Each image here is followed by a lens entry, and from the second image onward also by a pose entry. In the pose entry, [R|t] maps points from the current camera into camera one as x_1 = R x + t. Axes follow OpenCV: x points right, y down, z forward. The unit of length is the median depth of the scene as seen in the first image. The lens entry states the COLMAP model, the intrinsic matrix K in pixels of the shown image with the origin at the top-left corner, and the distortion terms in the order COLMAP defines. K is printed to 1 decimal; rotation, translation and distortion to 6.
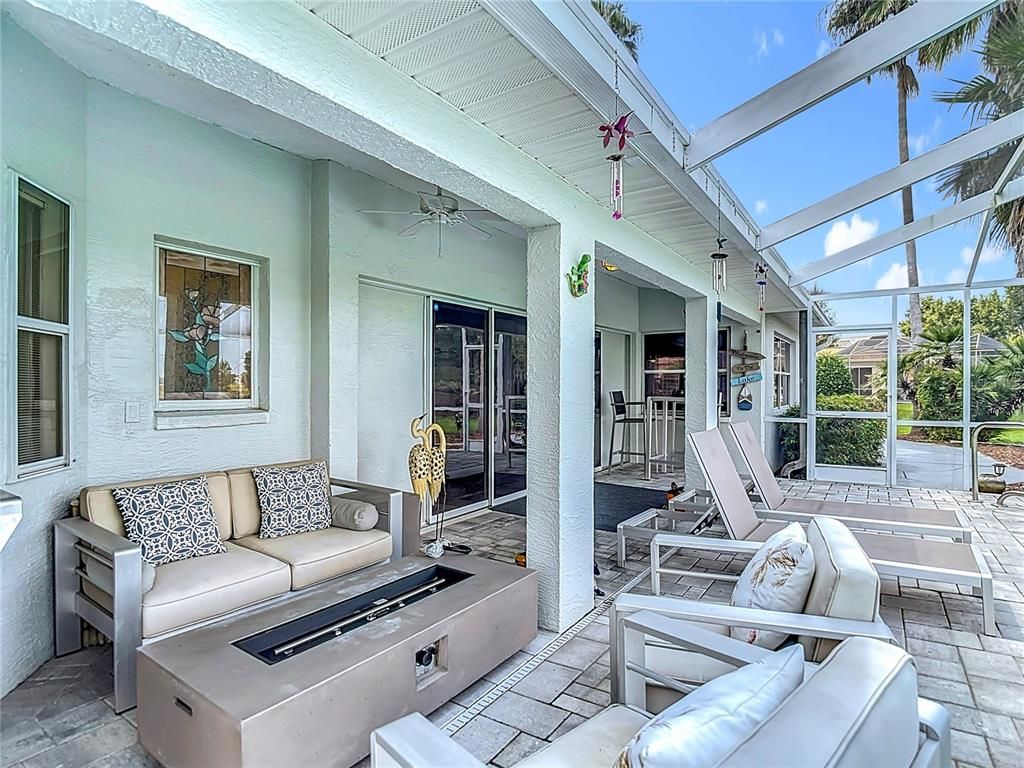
lens RADIAL K [[545.4, 0, 517.3], [0, 545.4, 391.0], [0, 0, 1]] dist [0.017285, -0.036596]
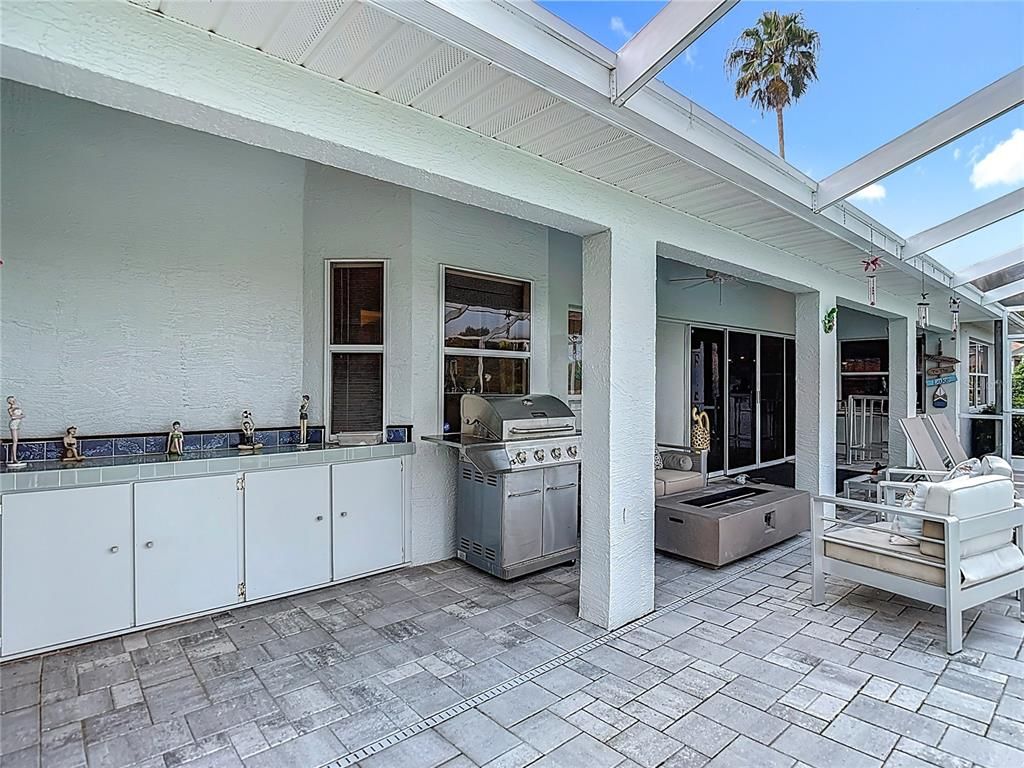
lens RADIAL K [[561.1, 0, 512.0], [0, 561.1, 384.0], [0, 0, 1]] dist [-0.002565, -0.012761]
pose [[0.967368, 0.000136, -0.253375, -0.161470], [-0.003522, 0.999910, -0.012910, 0.003794], [0.253351, 0.013381, 0.967282, -0.372330]]
